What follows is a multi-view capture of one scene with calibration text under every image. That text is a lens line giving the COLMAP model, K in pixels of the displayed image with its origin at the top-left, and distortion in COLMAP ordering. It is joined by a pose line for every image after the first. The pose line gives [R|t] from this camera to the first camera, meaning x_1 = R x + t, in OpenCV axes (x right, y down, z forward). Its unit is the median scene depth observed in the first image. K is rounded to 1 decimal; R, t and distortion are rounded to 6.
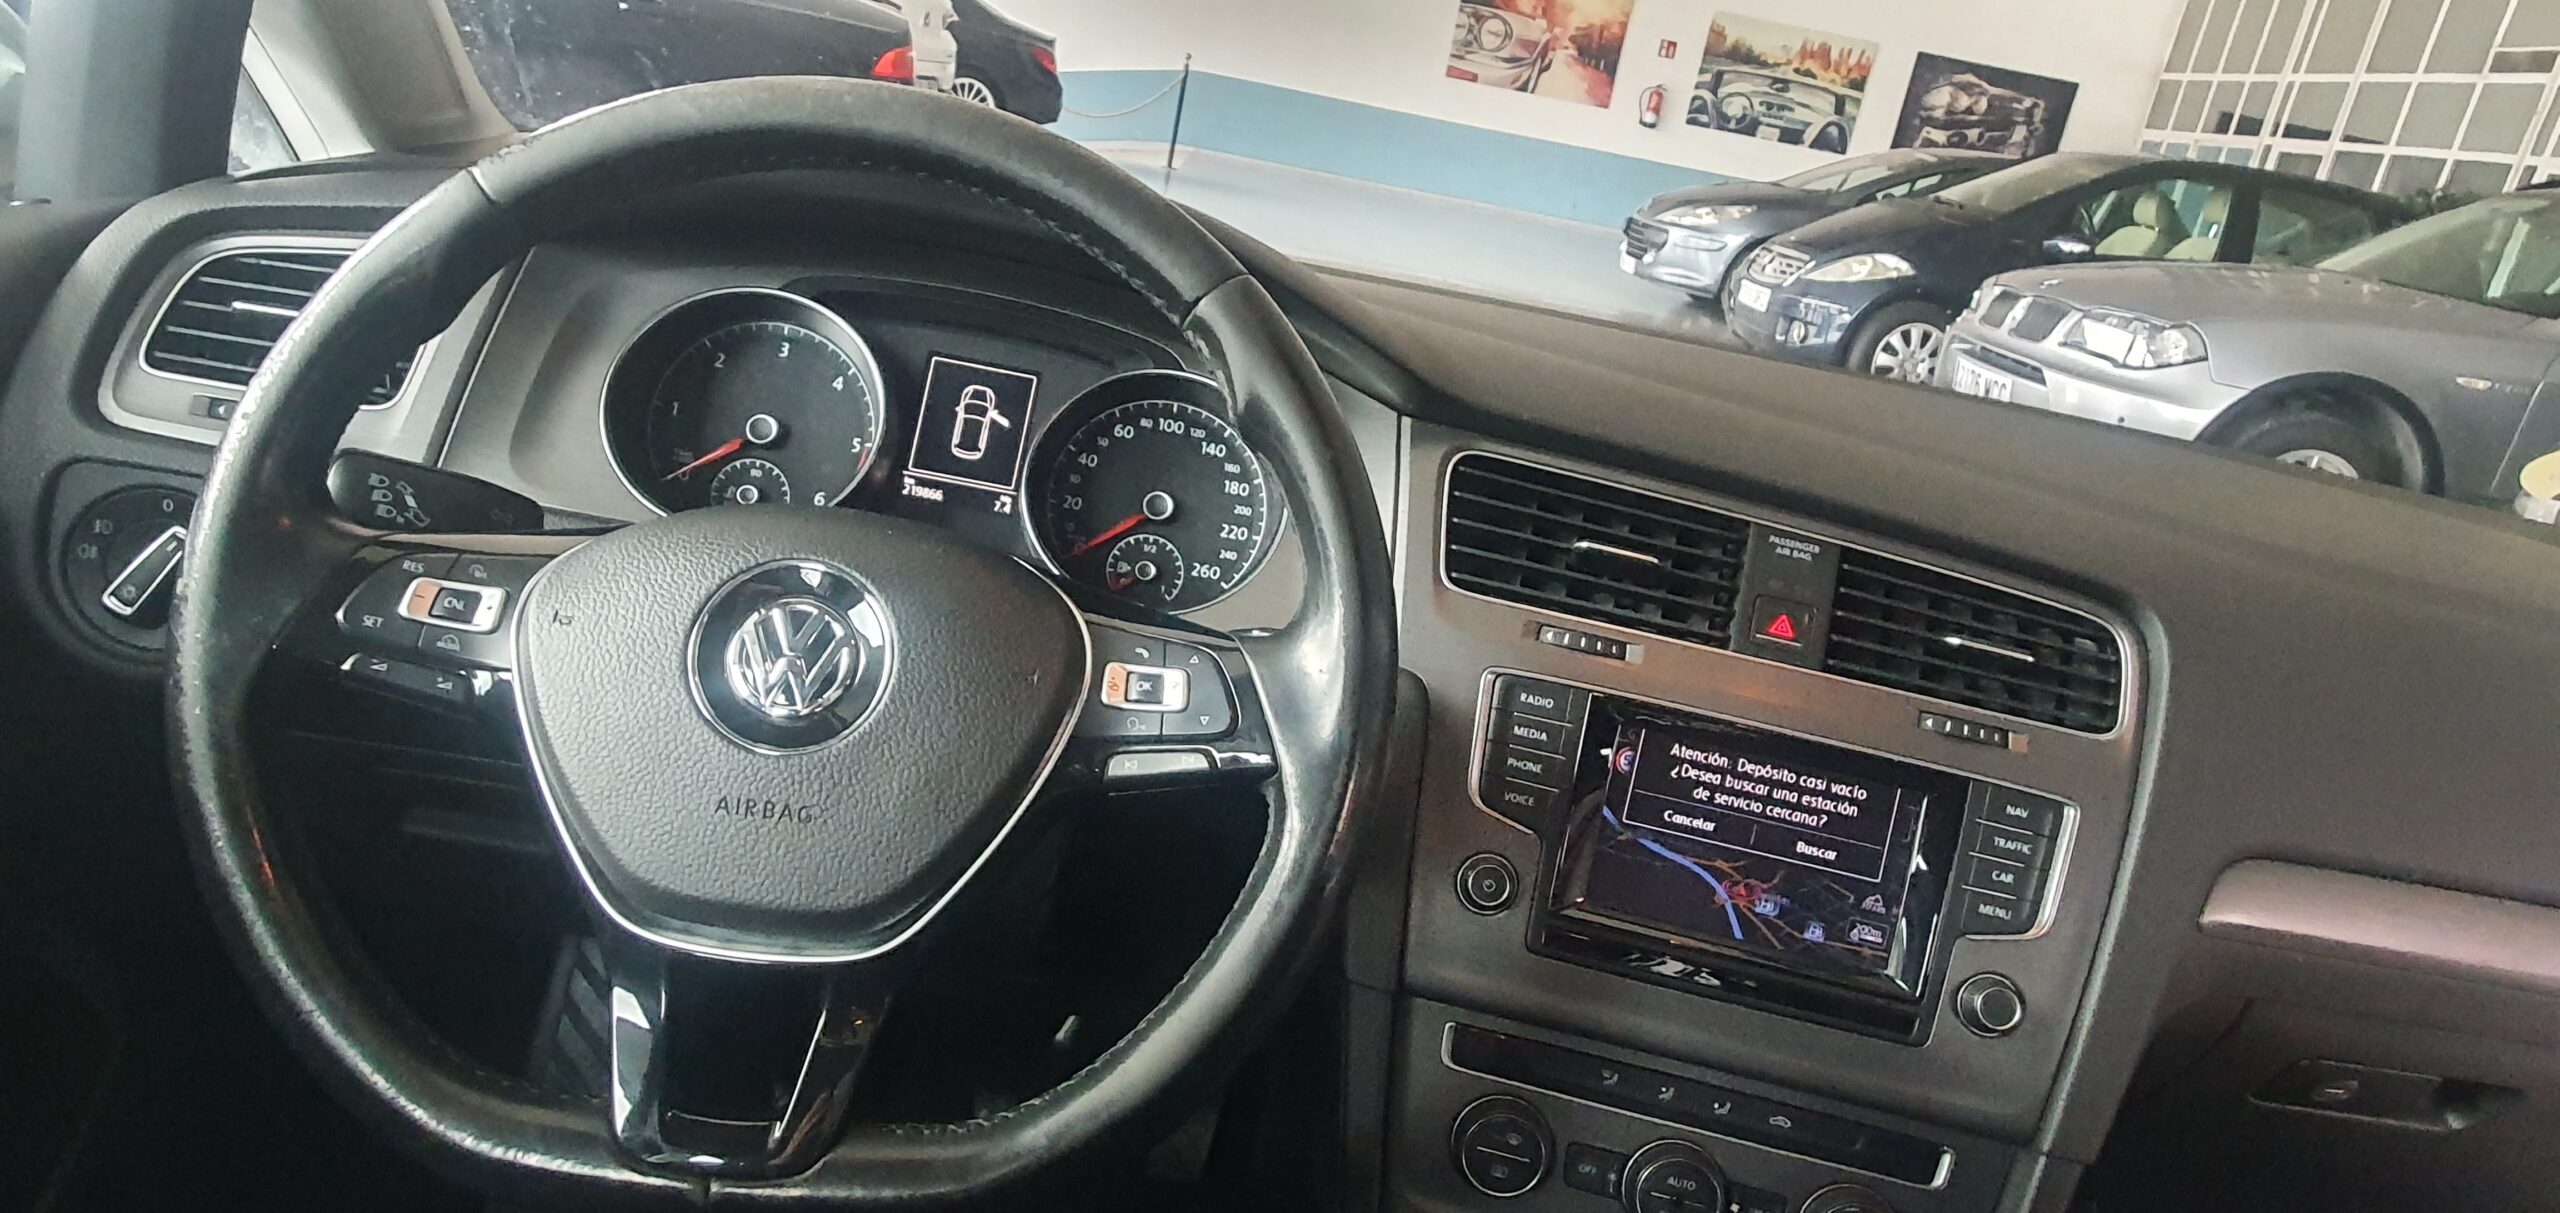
lens RADIAL K [[1658.2, 0, 1269.7], [0, 1658.2, 604.7], [0, 0, 1]] dist [0.015046, 0.003936]
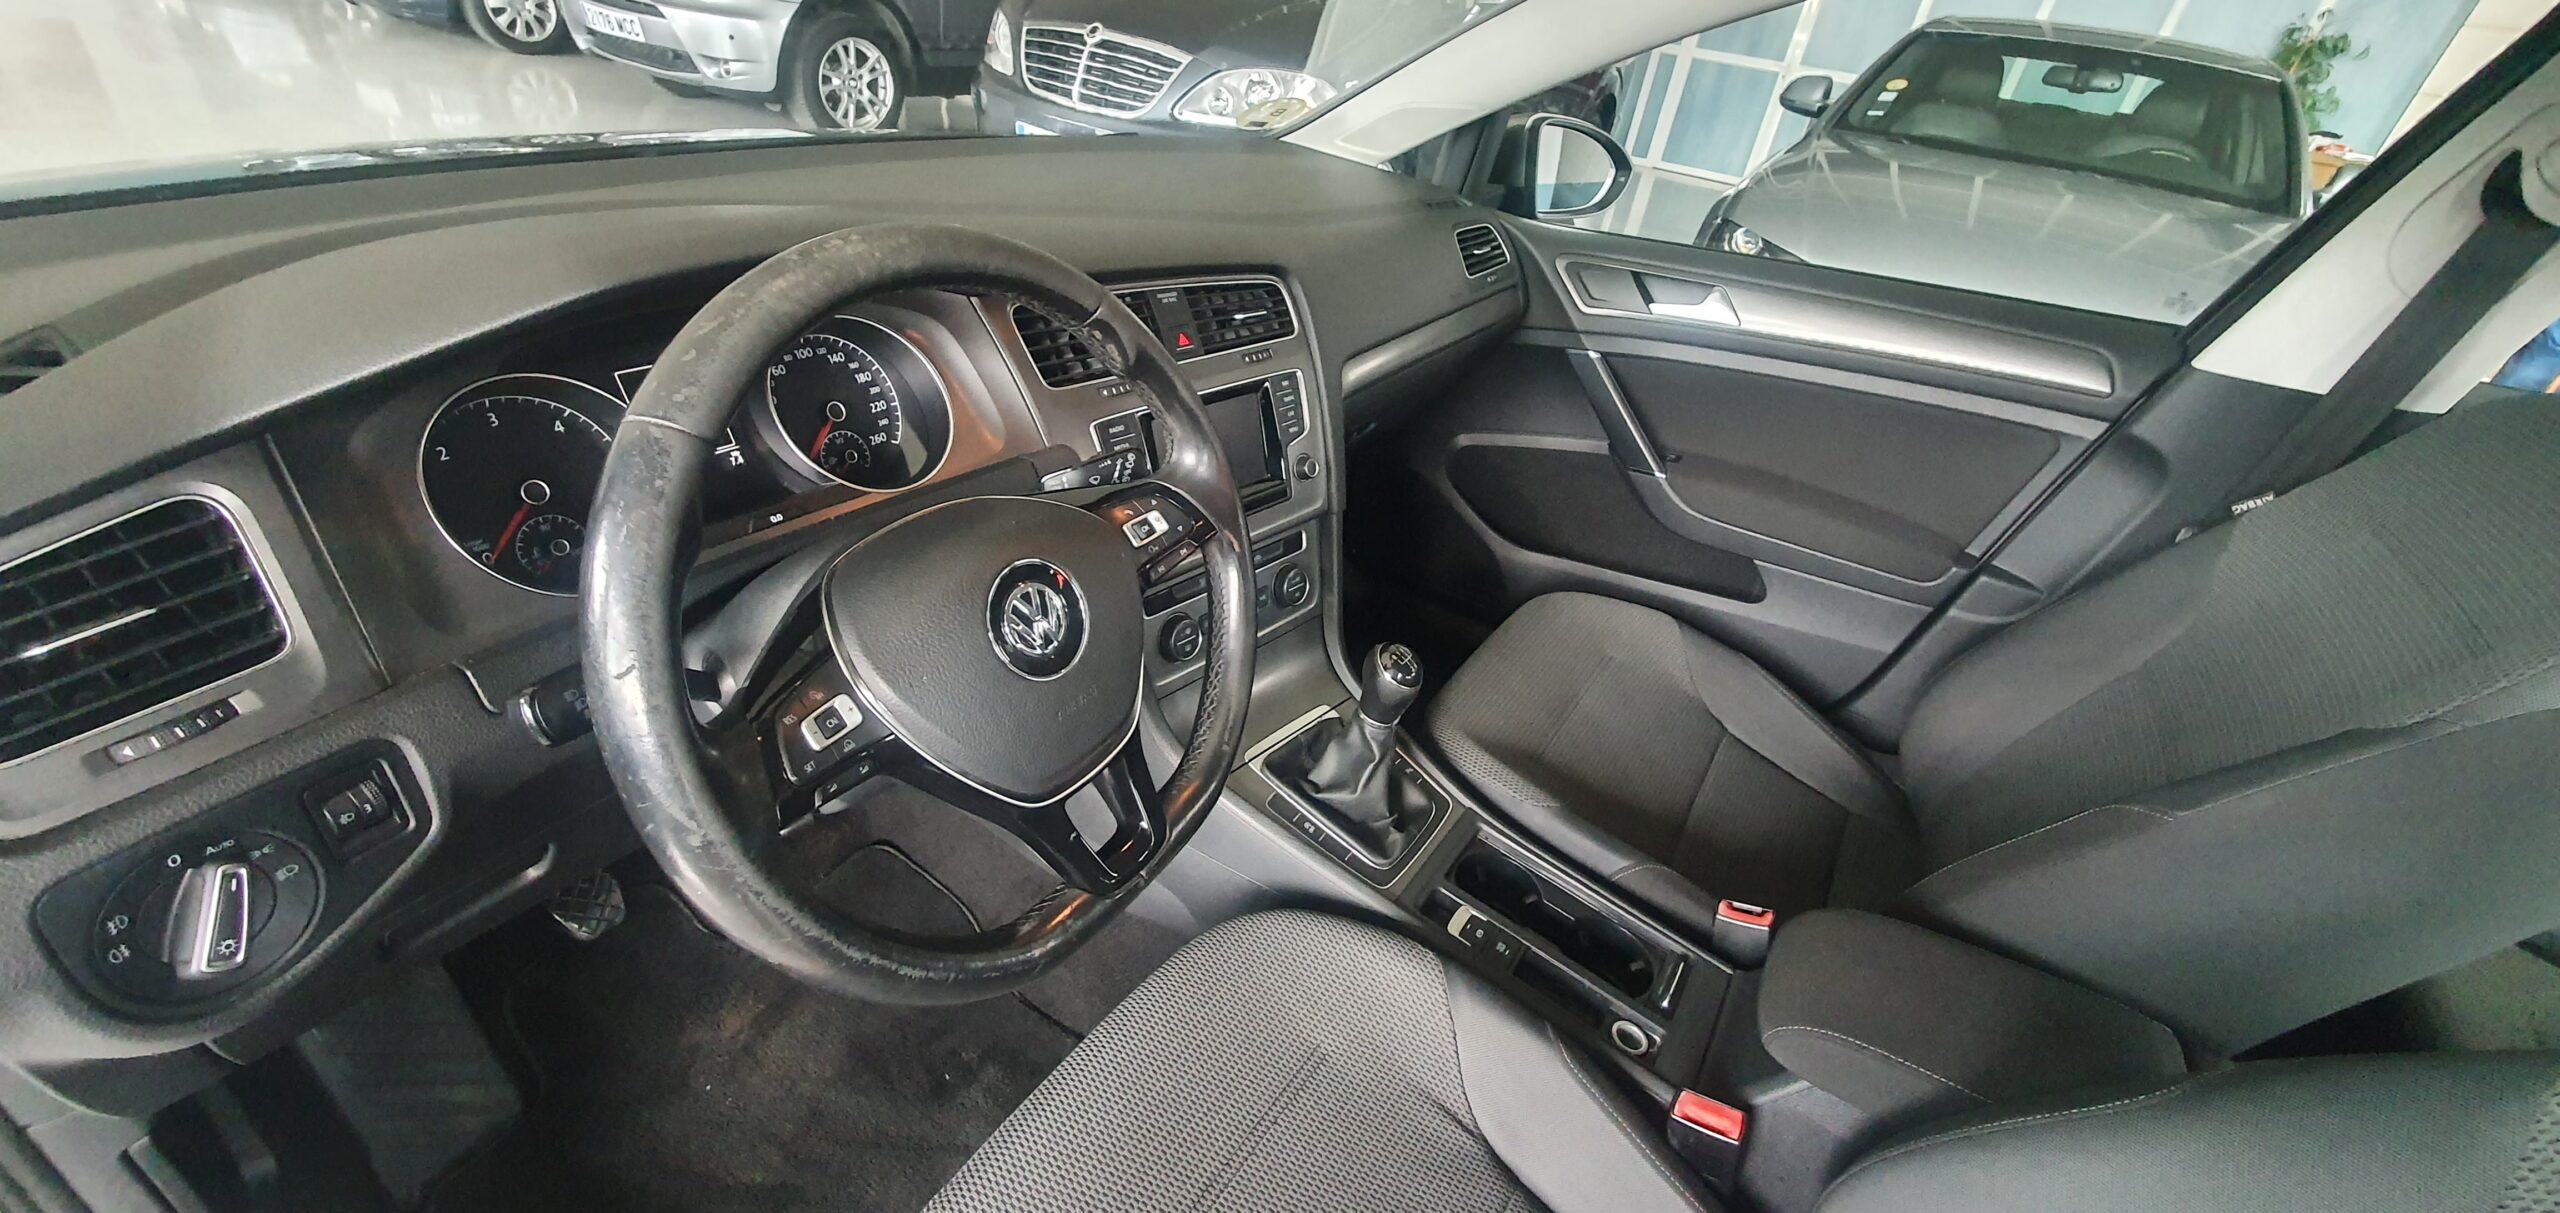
lens RADIAL K [[1011.6, 0, 1271.2], [0, 1011.6, 620.9], [0, 0, 1]] dist [0.005438, -0.001633]
pose [[0.558719, -0.545962, 0.624306, -0.538729], [0.231969, 0.825589, 0.514387, -0.292662], [-0.796256, -0.142578, 0.587918, 0.166022]]
